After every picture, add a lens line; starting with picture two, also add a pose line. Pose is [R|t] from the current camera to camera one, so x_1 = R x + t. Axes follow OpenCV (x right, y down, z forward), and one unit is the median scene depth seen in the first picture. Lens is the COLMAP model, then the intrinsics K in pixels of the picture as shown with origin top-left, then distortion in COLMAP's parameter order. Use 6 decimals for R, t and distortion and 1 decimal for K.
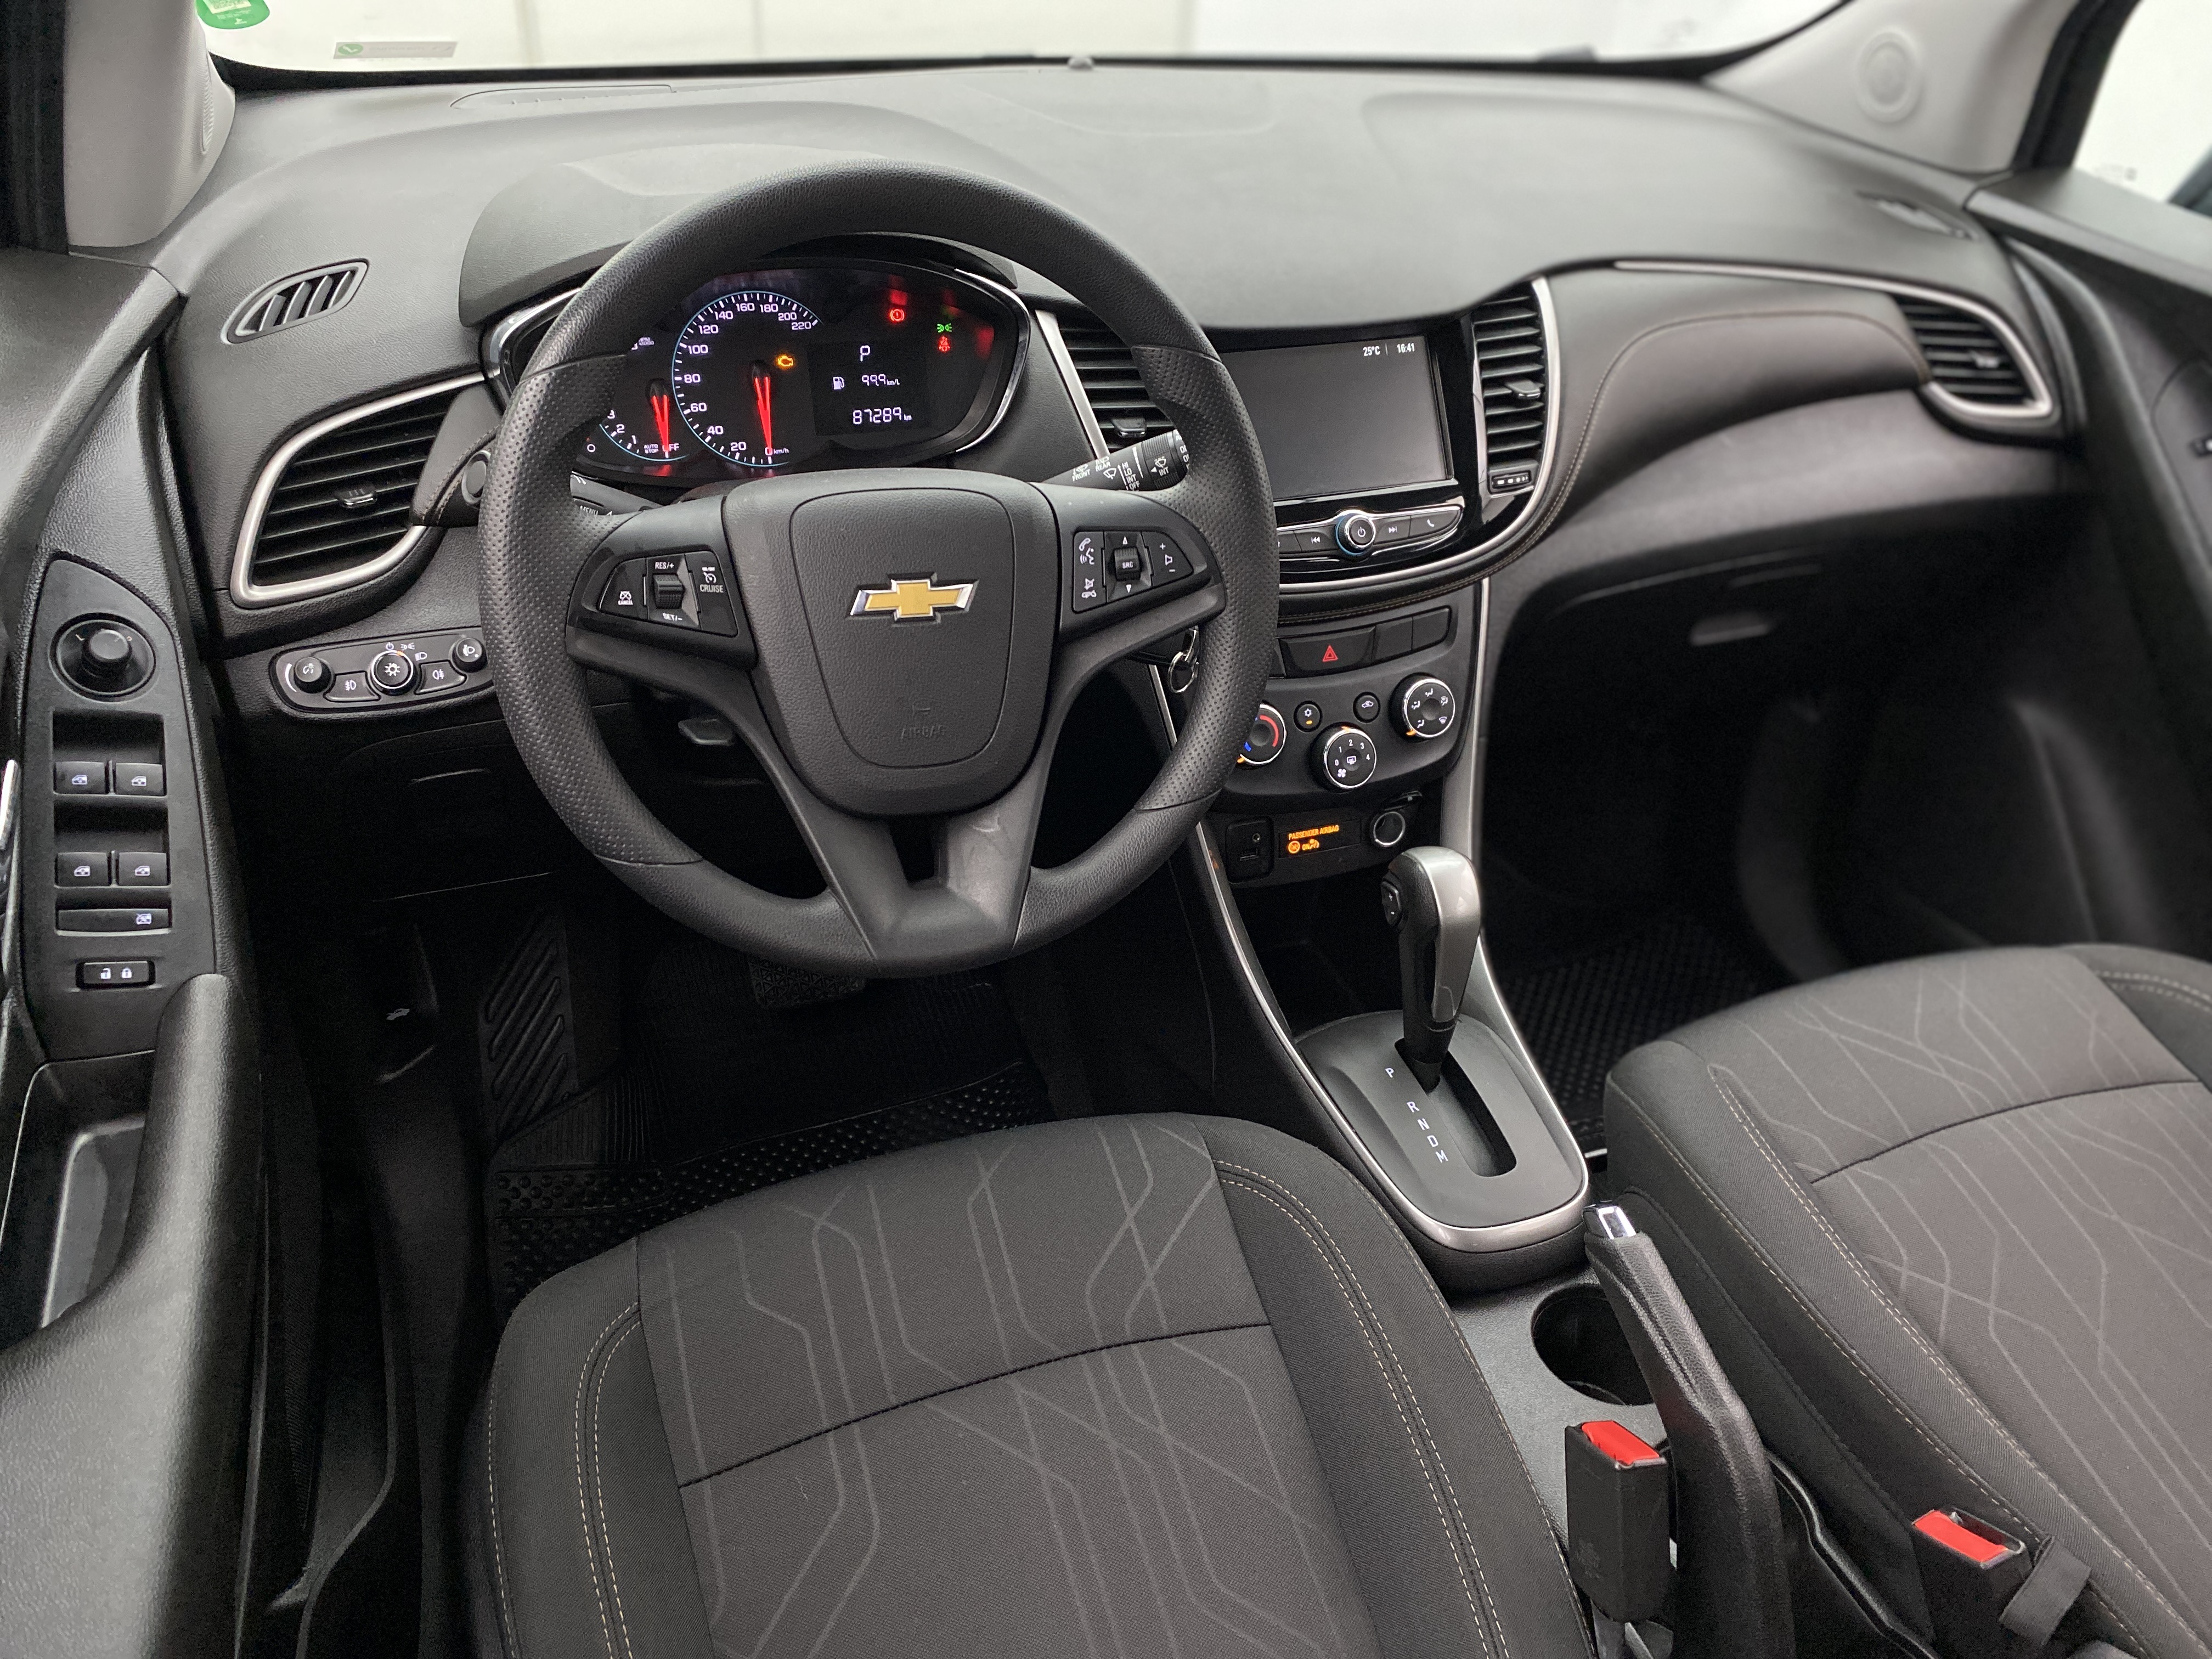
lens RADIAL K [[1669.6, 0, 1108.5], [0, 1669.6, 821.7], [0, 0, 1]] dist [0.049153, -0.089823]
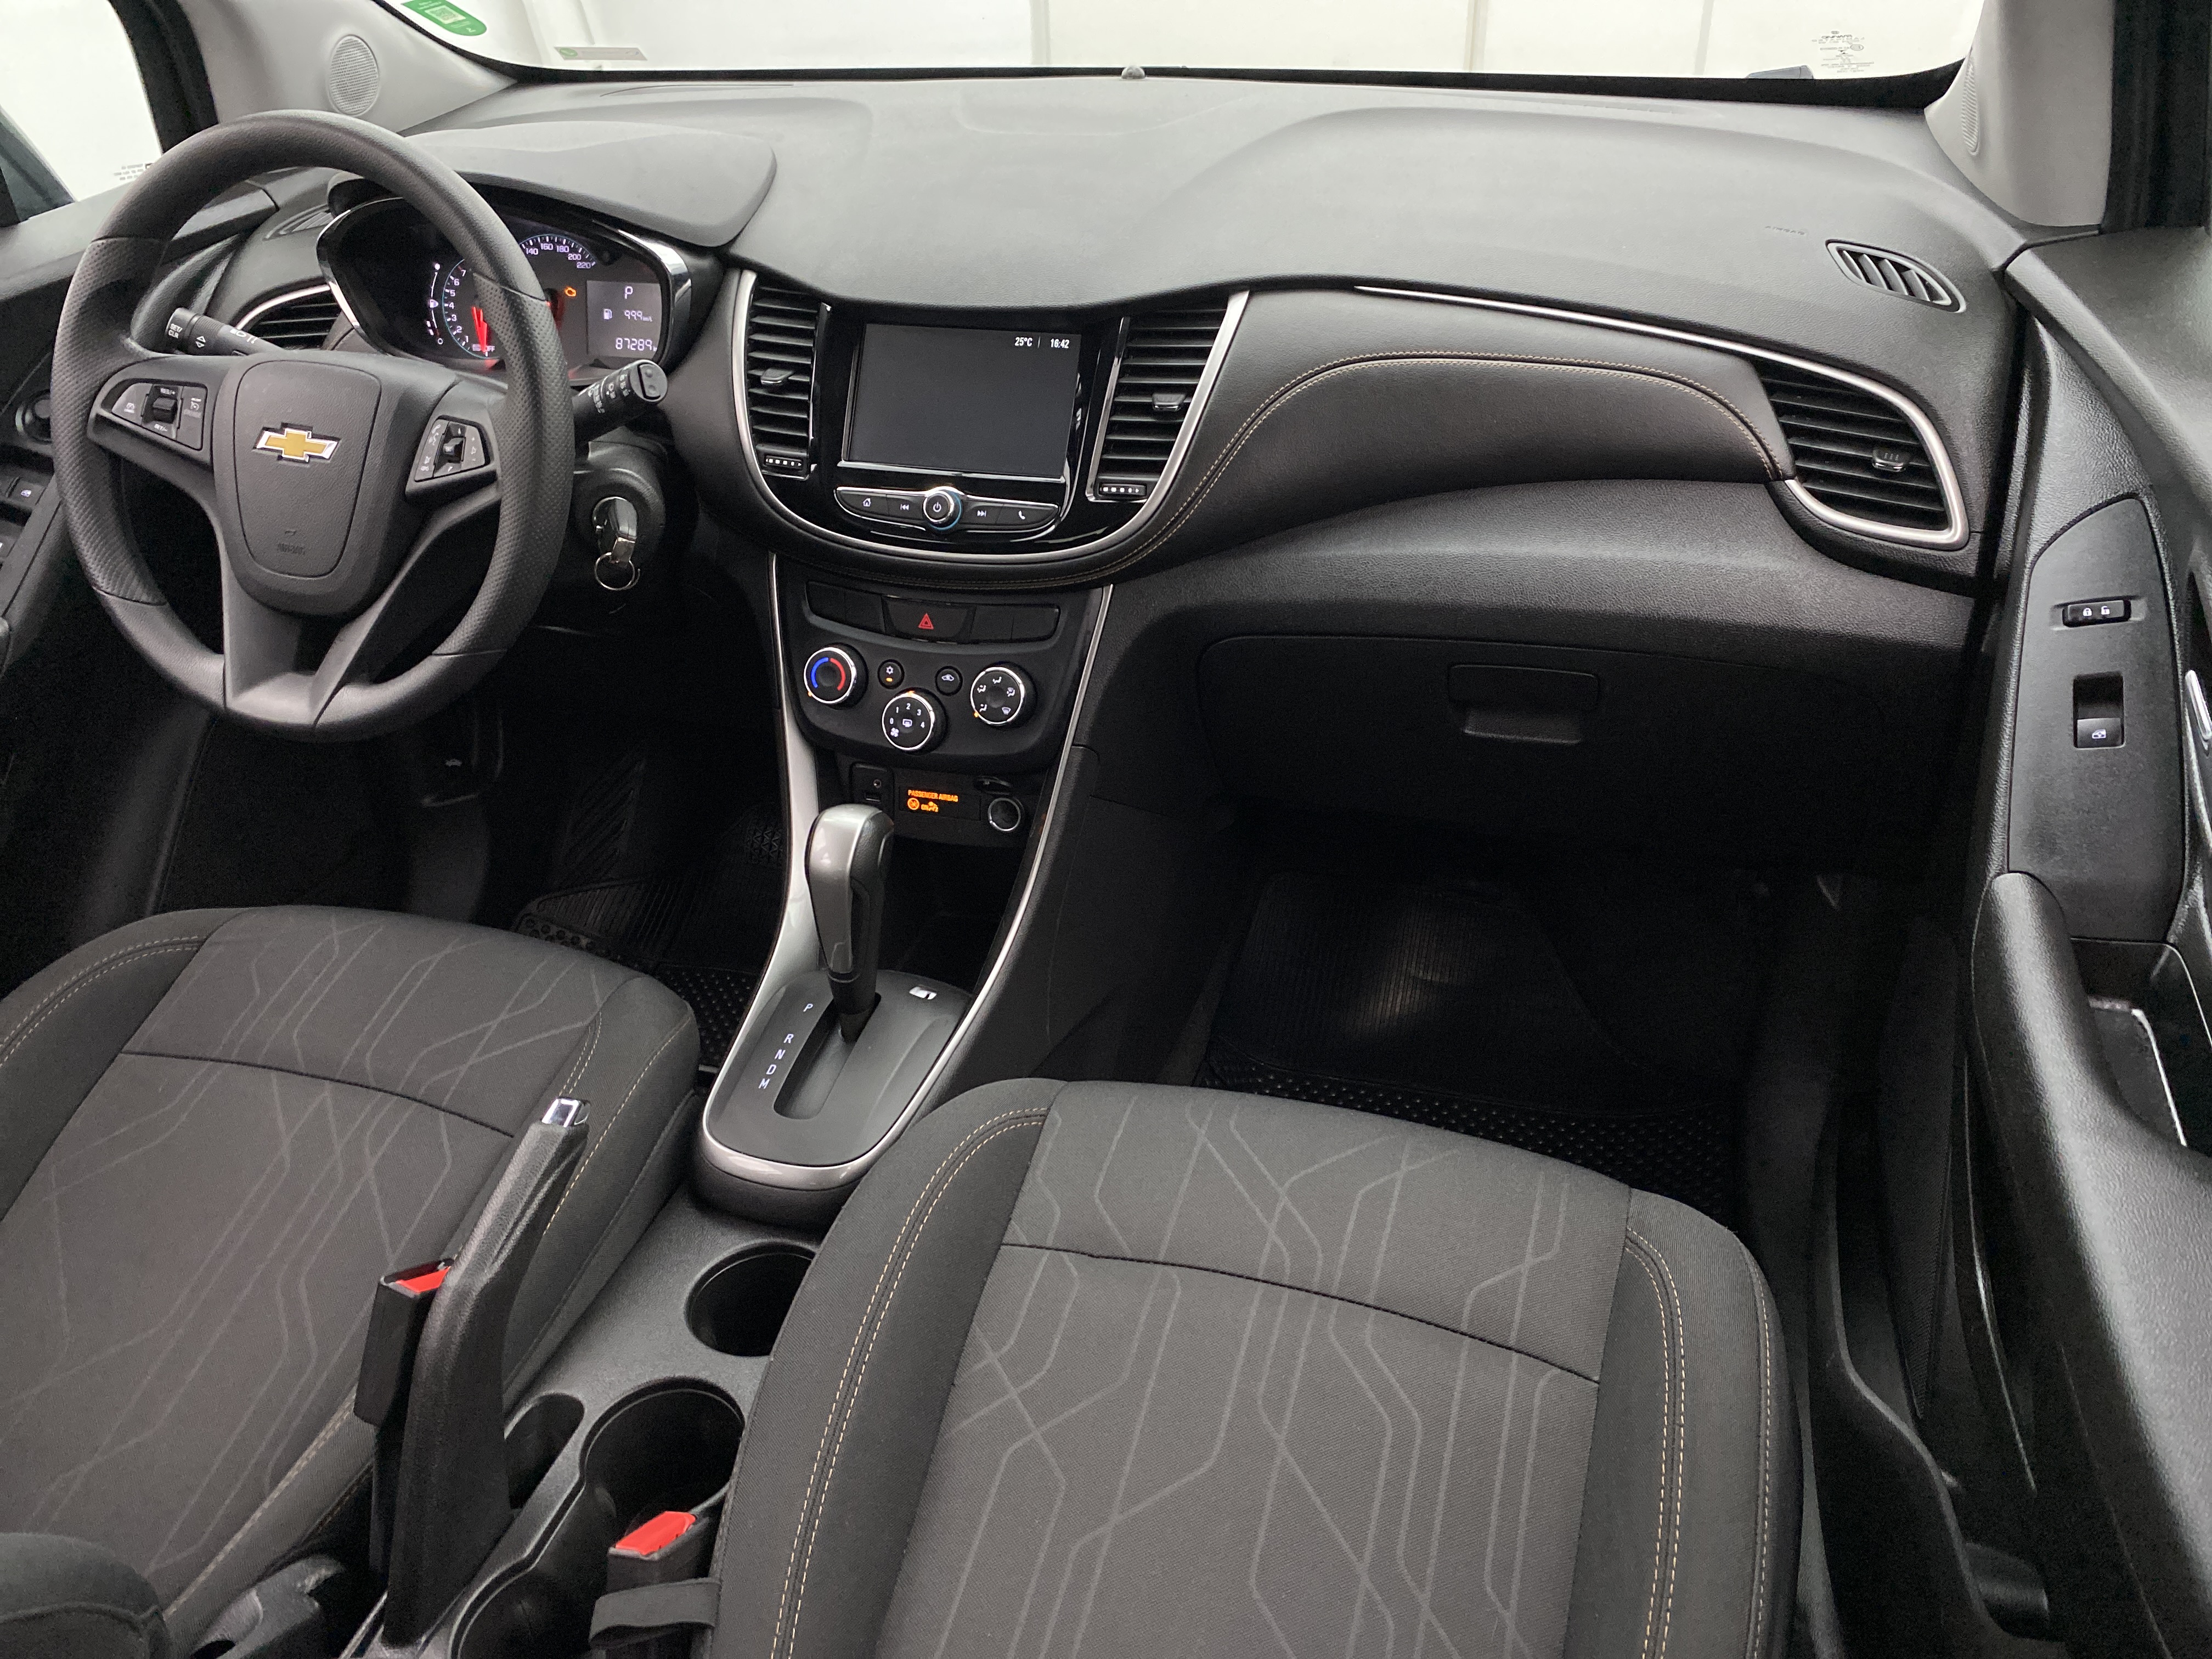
lens RADIAL K [[1669.6, 0, 1108.5], [0, 1669.6, 821.7], [0, 0, 1]] dist [0.049153, -0.089823]
pose [[0.772891, 0.263143, -0.577404, 0.965218], [-0.278937, 0.958219, 0.063319, -0.088451], [0.569942, 0.112121, 0.814000, 0.255896]]
